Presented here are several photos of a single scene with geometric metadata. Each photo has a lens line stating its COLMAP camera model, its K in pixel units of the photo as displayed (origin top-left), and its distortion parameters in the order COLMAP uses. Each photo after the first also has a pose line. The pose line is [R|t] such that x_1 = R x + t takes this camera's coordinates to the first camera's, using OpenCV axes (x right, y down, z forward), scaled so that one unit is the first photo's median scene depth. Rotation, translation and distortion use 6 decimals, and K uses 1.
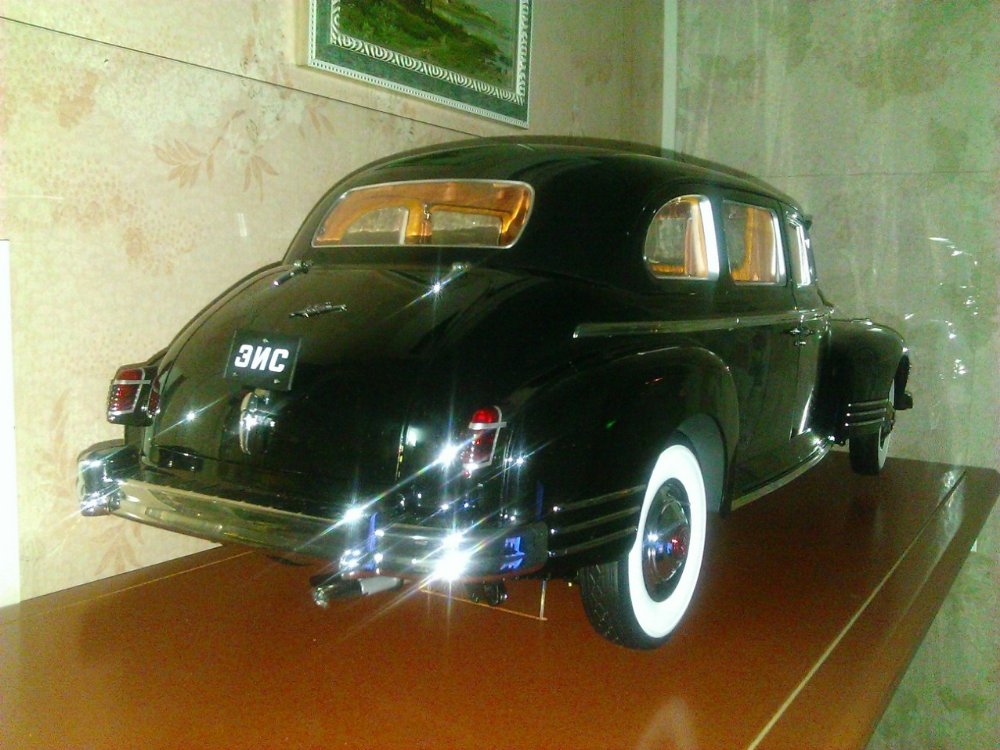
lens RADIAL K [[982.0, 0, 499.3], [0, 982.0, 347.8], [0, 0, 1]] dist [0.109864, -0.346407]
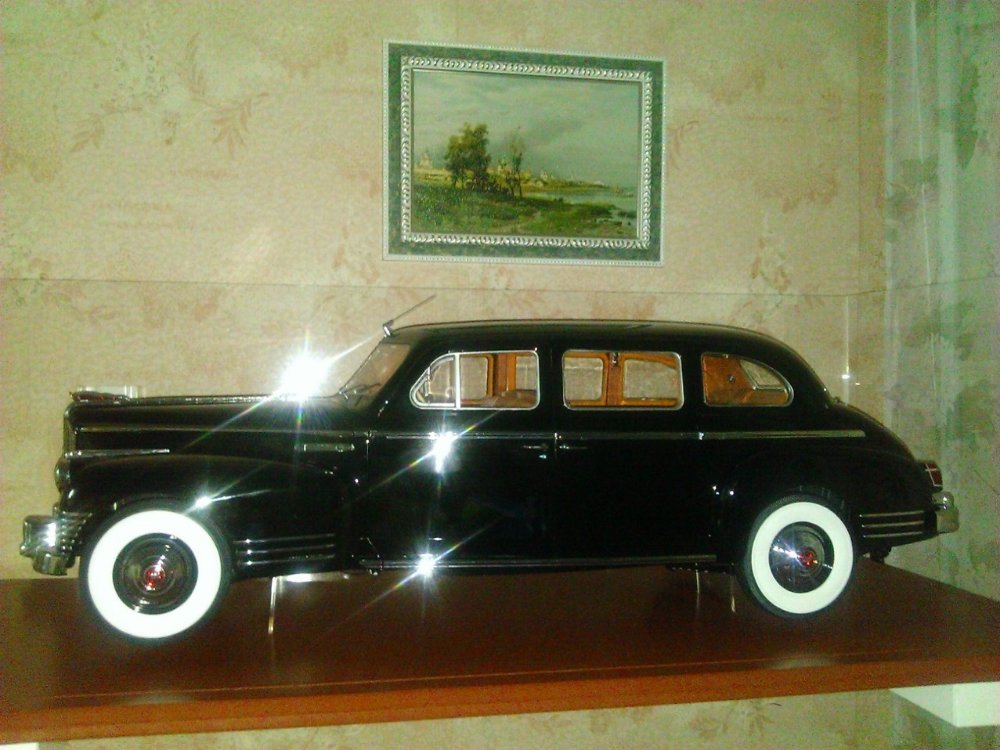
lens RADIAL K [[943.4, 0, 500.0], [0, 943.4, 375.0], [0, 0, 1]] dist [0.115098, -0.278493]
pose [[0.679033, -0.019842, -0.733840, 1.101946], [-0.039992, 0.997150, -0.063966, -0.030788], [0.733018, 0.072783, 0.676304, 0.200001]]
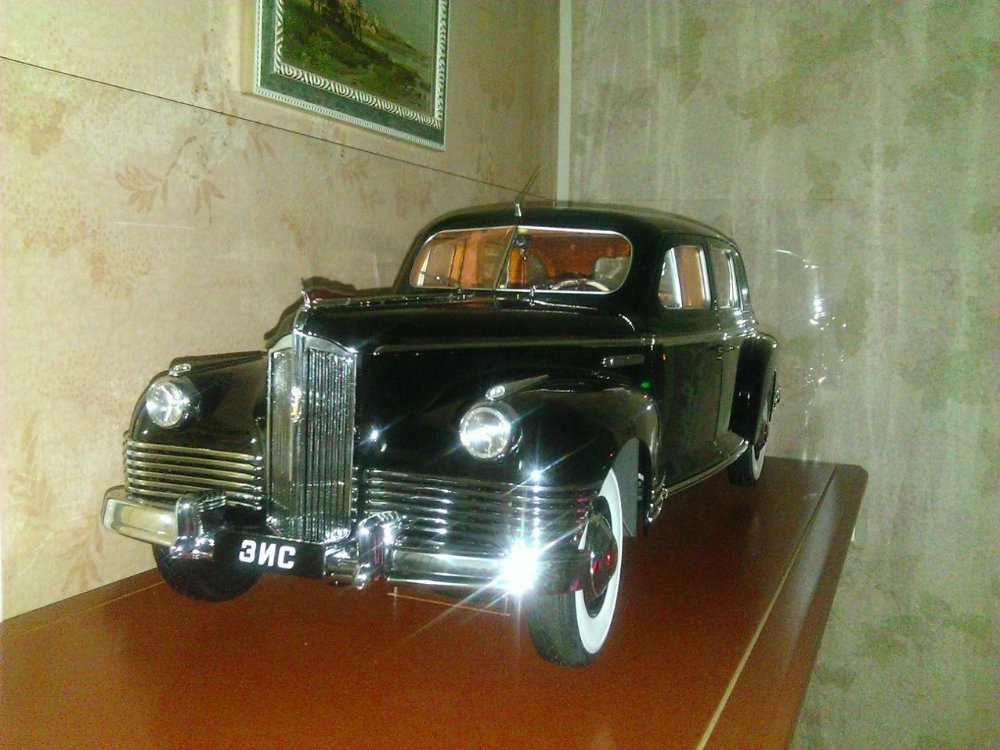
lens RADIAL K [[982.0, 0, 499.3], [0, 982.0, 347.8], [0, 0, 1]] dist [0.109864, -0.346407]
pose [[0.990118, -0.006714, 0.140073, -0.096828], [0.007137, 0.999971, -0.002521, -0.015774], [-0.140052, 0.003495, 0.990138, -0.072124]]
